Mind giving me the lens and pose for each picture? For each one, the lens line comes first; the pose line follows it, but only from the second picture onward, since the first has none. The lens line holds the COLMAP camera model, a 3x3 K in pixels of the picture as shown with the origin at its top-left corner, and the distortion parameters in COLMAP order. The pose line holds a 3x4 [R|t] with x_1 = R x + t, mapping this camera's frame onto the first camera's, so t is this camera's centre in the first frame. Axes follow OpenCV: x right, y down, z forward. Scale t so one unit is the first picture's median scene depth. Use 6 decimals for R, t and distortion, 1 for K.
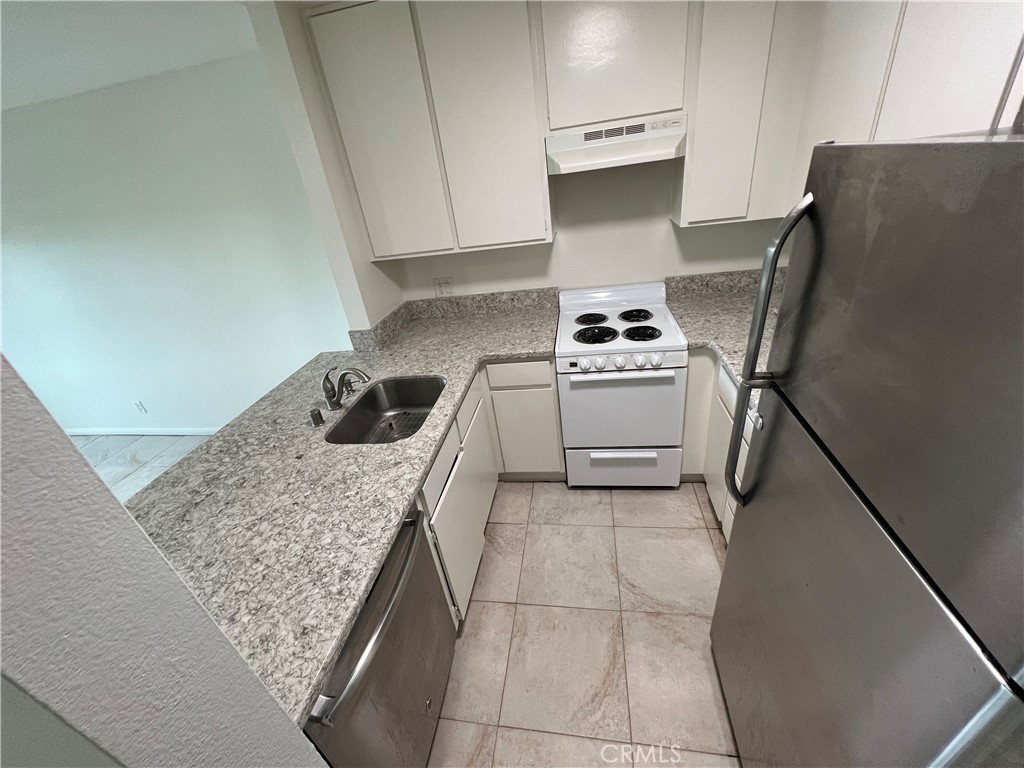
lens RADIAL K [[406.4, 0, 507.9], [0, 406.4, 382.6], [0, 0, 1]] dist [-0.000272, 0.000517]
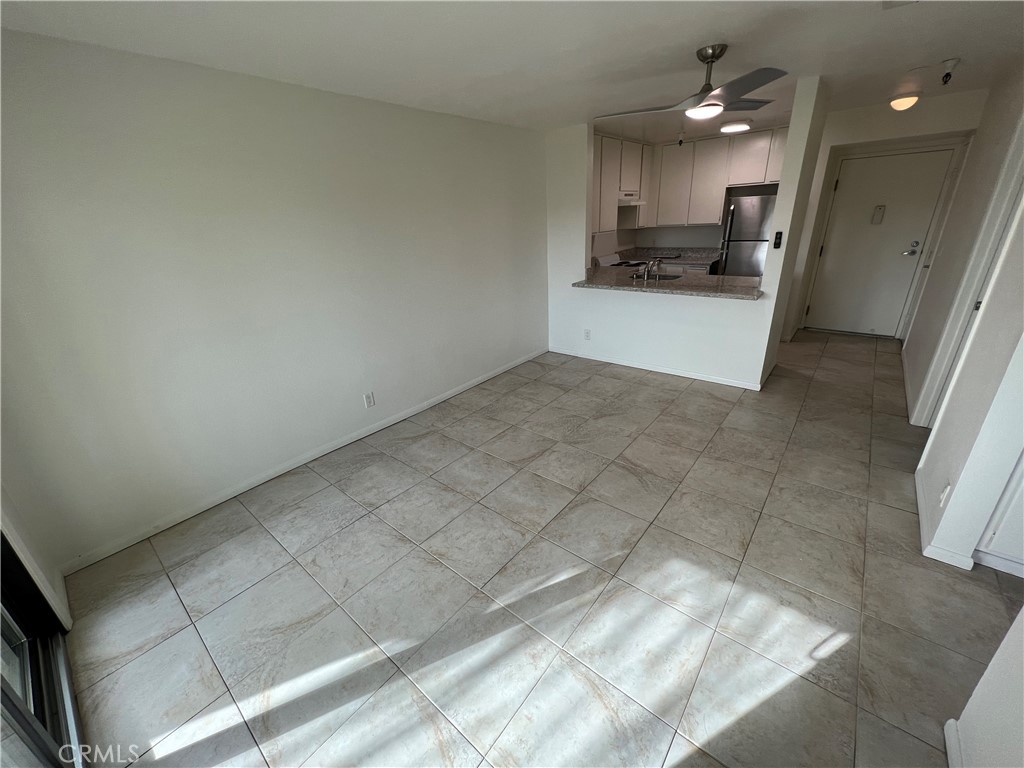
lens RADIAL K [[406.4, 0, 511.0], [0, 406.4, 382.5], [0, 0, 1]] dist [-0.000272, 0.000517]
pose [[0.505036, -0.229727, 0.831964, -2.894131], [0.393555, 0.919180, 0.014905, 0.259168], [-0.768149, 0.319896, 0.554629, 0.437446]]
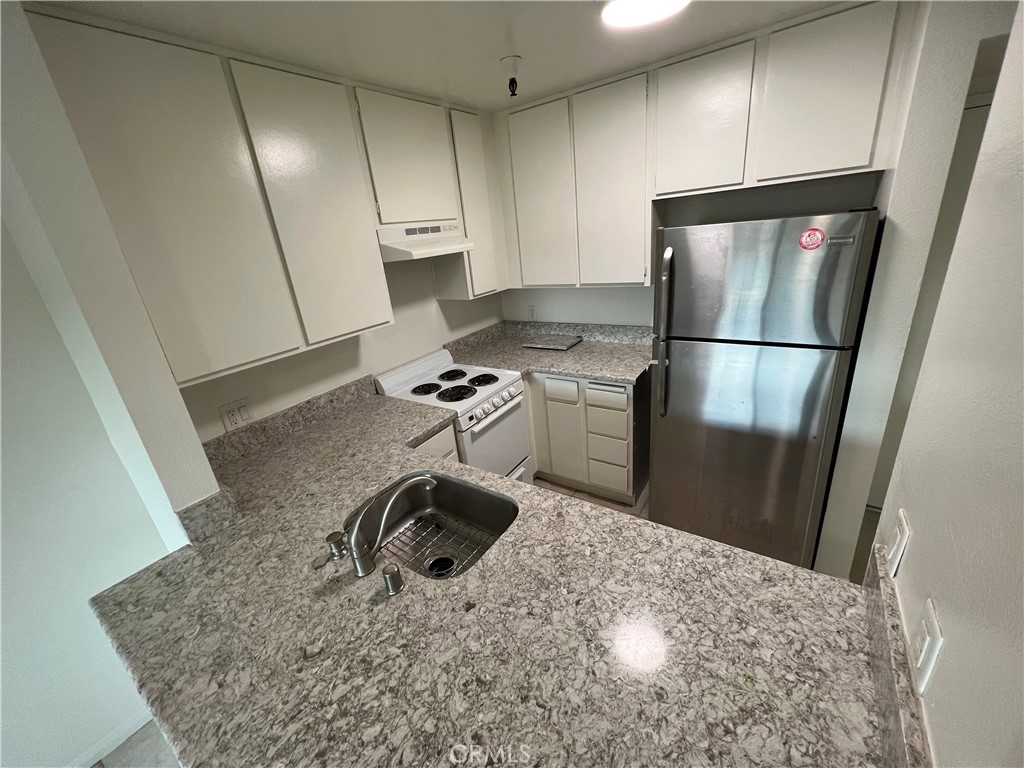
lens RADIAL K [[406.4, 0, 507.7], [0, 406.4, 385.1], [0, 0, 1]] dist [-0.000272, 0.000517]
pose [[0.438561, -0.240911, 0.865810, -0.776617], [0.463611, 0.885962, 0.011684, -0.097089], [-0.769889, 0.396275, 0.500237, 0.366112]]
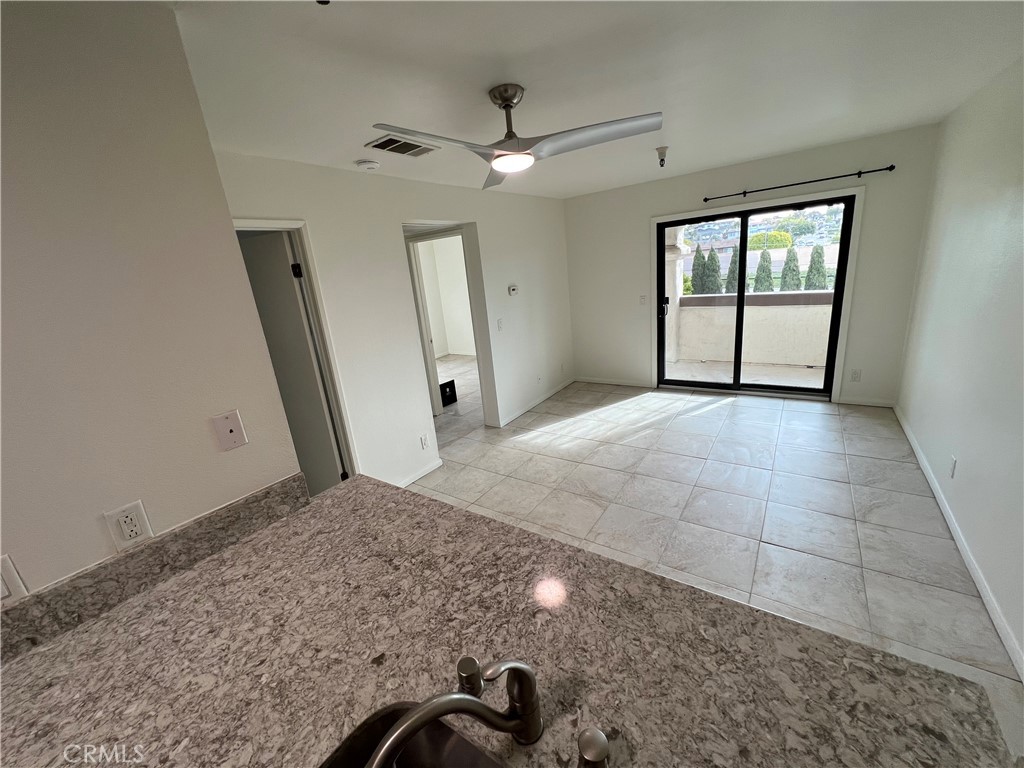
lens RADIAL K [[406.4, 0, 507.5], [0, 406.4, 380.4], [0, 0, 1]] dist [-0.000272, 0.000517]
pose [[-0.418953, 0.405680, -0.812344, -0.218597], [-0.283631, 0.791409, 0.541503, -0.401636], [0.862573, 0.457270, -0.216500, 0.870172]]
